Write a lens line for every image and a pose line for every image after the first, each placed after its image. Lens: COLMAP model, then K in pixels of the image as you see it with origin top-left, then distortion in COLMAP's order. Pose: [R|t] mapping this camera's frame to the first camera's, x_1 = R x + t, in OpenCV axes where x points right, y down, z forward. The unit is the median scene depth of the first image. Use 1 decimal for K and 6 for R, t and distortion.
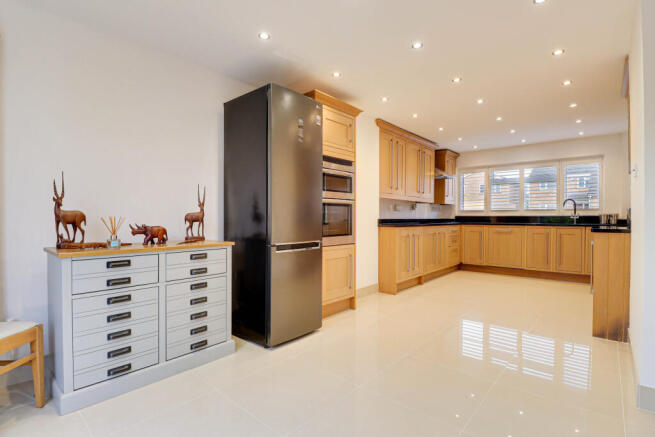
lens RADIAL K [[314.2, 0, 327.5], [0, 314.2, 218.5], [0, 0, 1]] dist [0.001120, 0.000034]
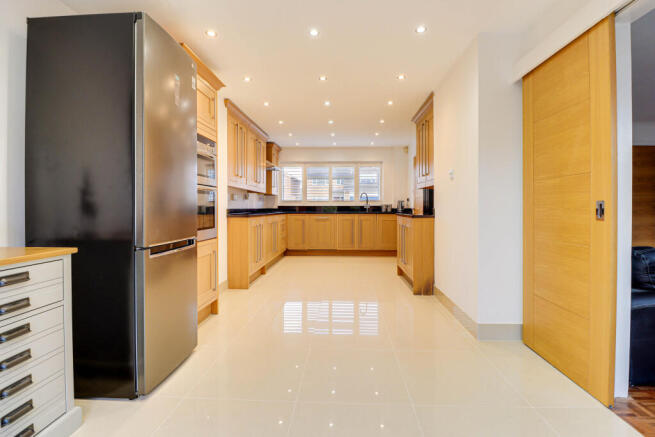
lens RADIAL K [[301.1, 0, 328.8], [0, 301.1, 209.6], [0, 0, 1]] dist [-0.026781, 0.000040]
pose [[0.778918, -0.006170, 0.627096, -0.132799], [0.002913, 0.999976, 0.006220, -0.000776], [-0.627120, -0.003018, 0.778917, 0.119154]]
